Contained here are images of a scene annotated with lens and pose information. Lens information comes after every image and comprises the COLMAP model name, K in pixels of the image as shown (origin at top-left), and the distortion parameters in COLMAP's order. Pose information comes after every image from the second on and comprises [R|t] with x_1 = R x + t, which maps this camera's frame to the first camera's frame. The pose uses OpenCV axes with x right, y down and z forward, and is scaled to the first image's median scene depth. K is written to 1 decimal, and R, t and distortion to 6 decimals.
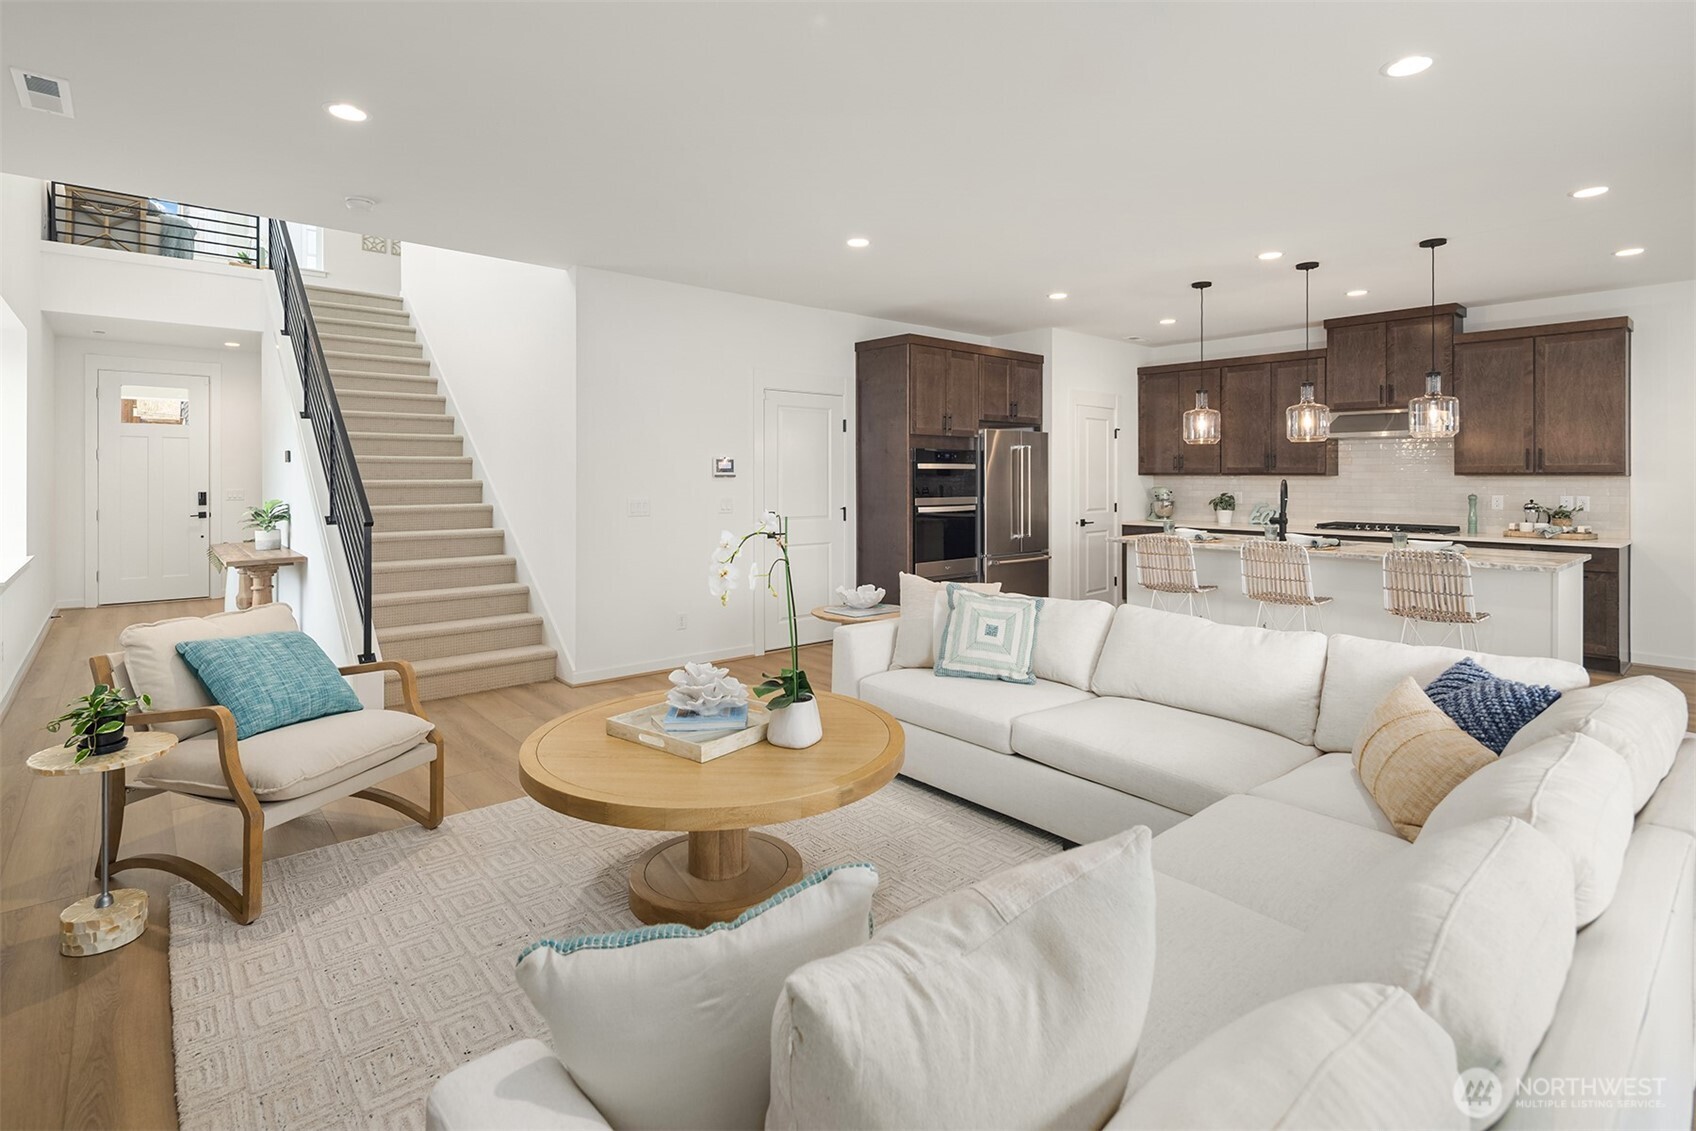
lens RADIAL K [[826.2, 0, 844.3], [0, 826.2, 471.2], [0, 0, 1]] dist [-0.004161, -0.000206]
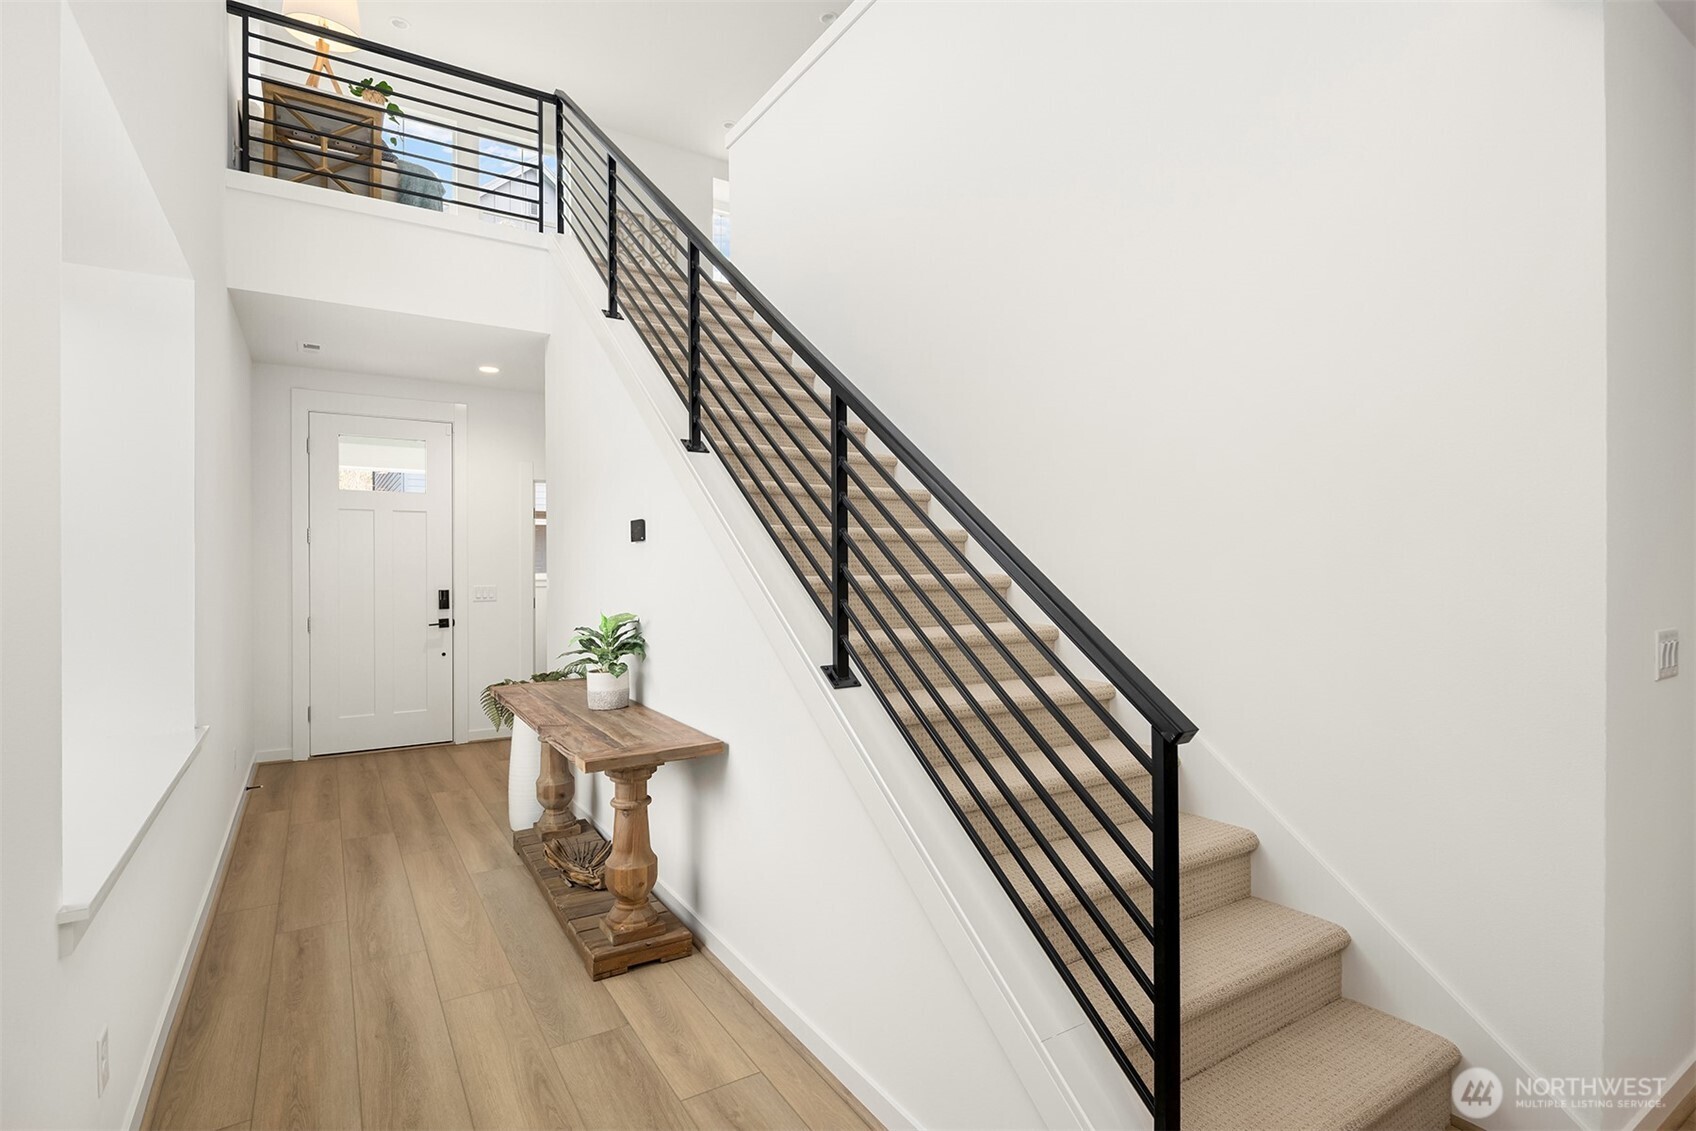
lens RADIAL K [[826.2, 0, 848.1], [0, 826.2, 562.3], [0, 0, 1]] dist [-0.004161, -0.000206]
pose [[0.989178, -0.001038, -0.146714, -0.416581], [0.001551, 0.999993, 0.003378, 0.000418], [0.146710, -0.003569, 0.989173, 0.445108]]
